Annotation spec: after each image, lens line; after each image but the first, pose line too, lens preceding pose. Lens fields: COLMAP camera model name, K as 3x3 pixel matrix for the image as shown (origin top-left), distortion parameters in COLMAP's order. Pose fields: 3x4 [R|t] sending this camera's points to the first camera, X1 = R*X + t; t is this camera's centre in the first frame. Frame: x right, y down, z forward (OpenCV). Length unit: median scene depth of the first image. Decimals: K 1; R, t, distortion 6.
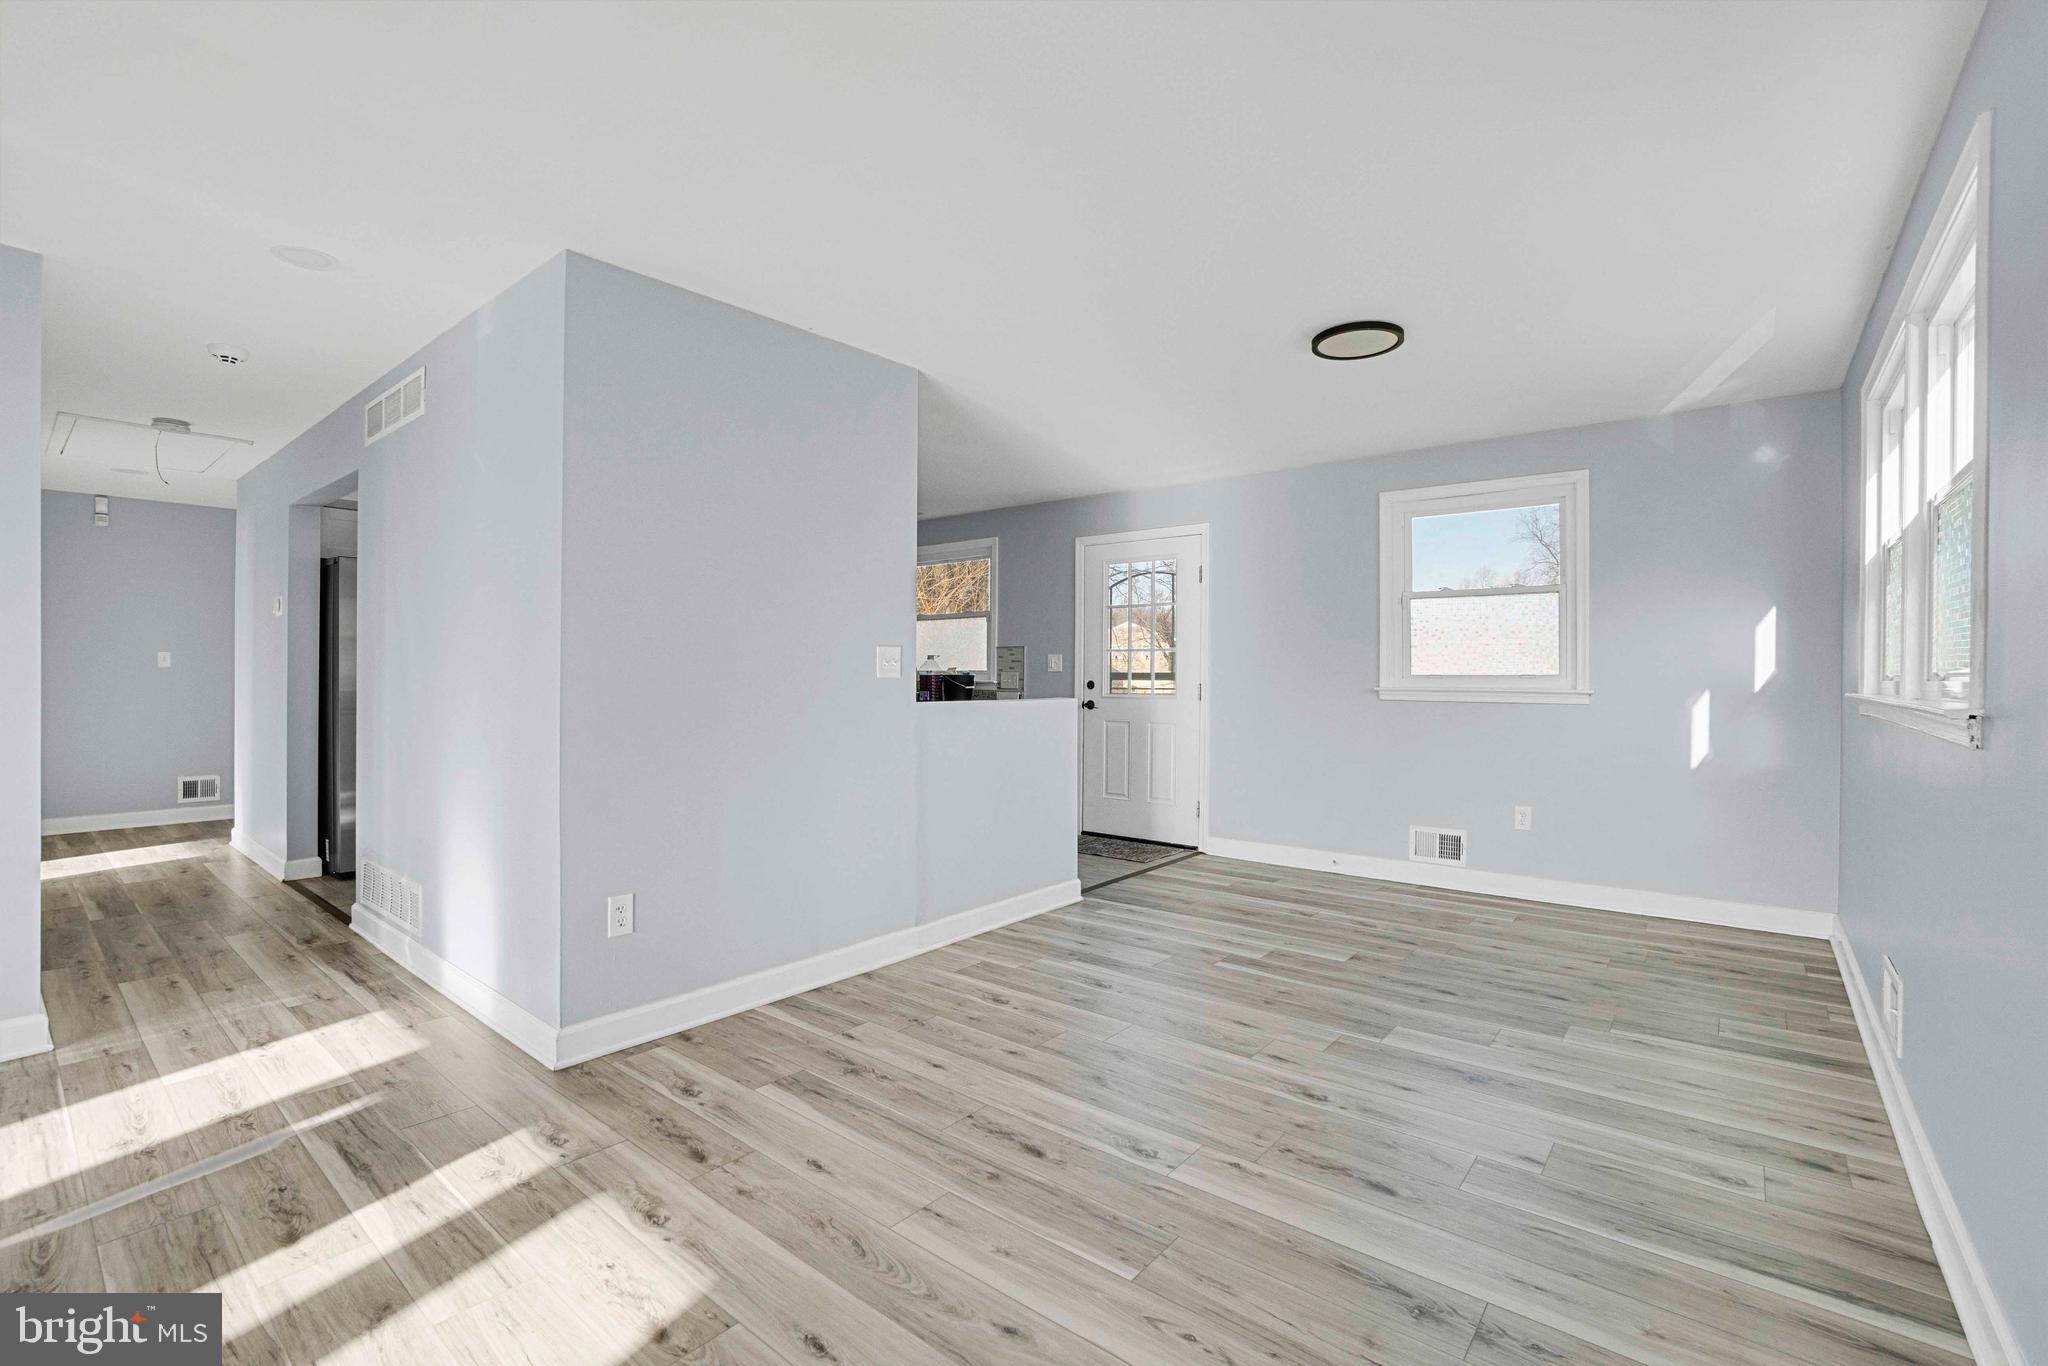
lens RADIAL K [[901.4, 0, 1014.4], [0, 901.4, 674.1], [0, 0, 1]] dist [-0.054819, 0.012932]
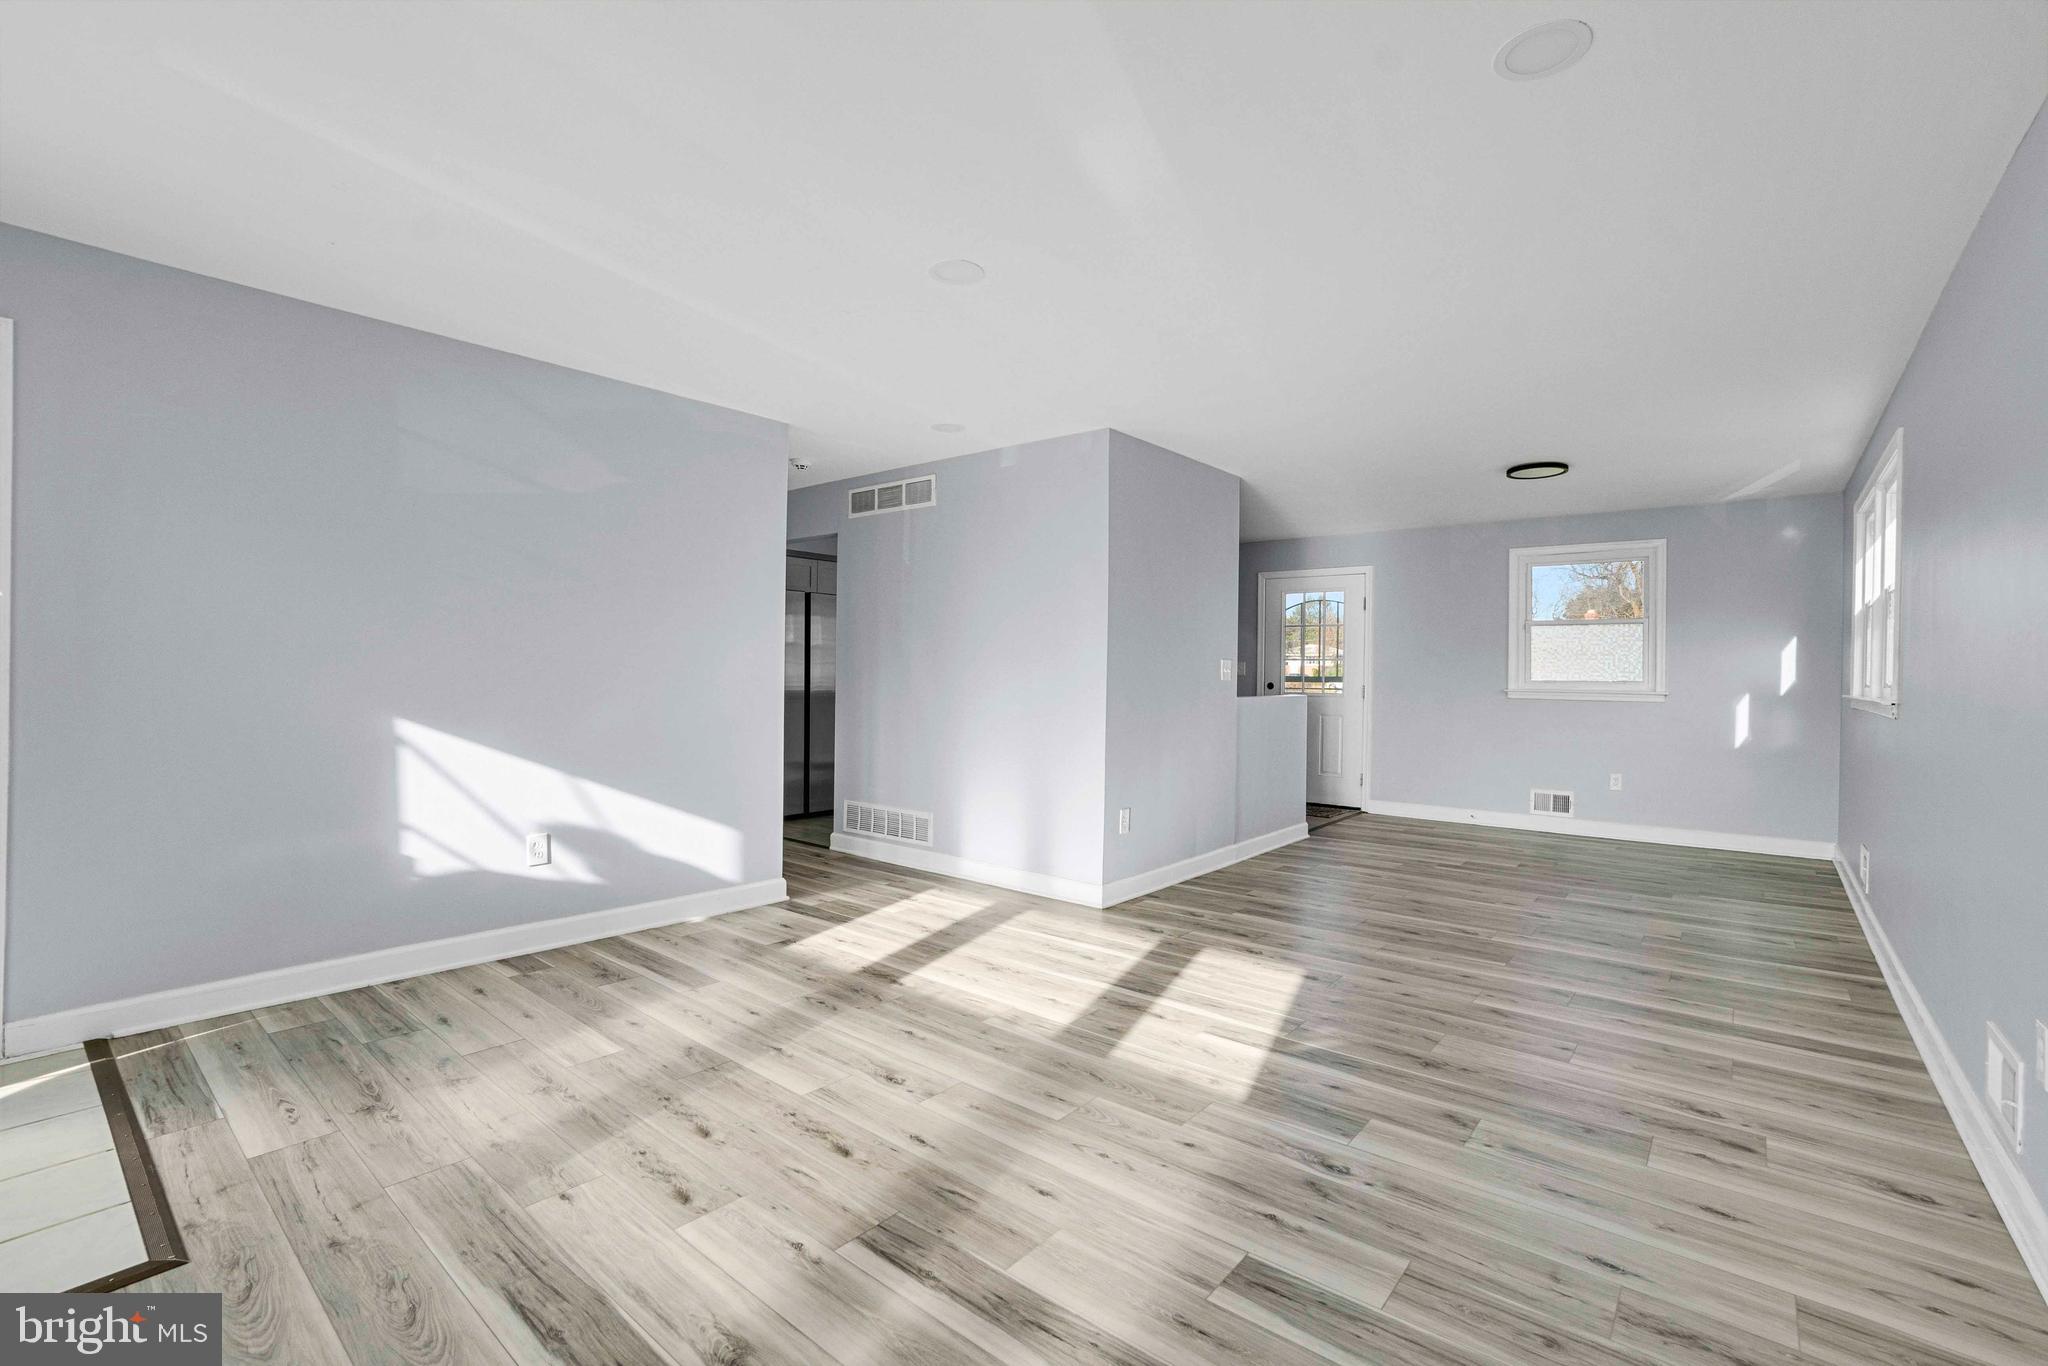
lens RADIAL K [[901.4, 0, 1009.6], [0, 901.4, 673.4], [0, 0, 1]] dist [-0.054819, 0.012932]
pose [[0.999918, 0.008738, -0.009400, -0.315661], [-0.008744, 0.999962, -0.000614, -0.002189], [0.009395, 0.000697, 0.999956, -0.344597]]
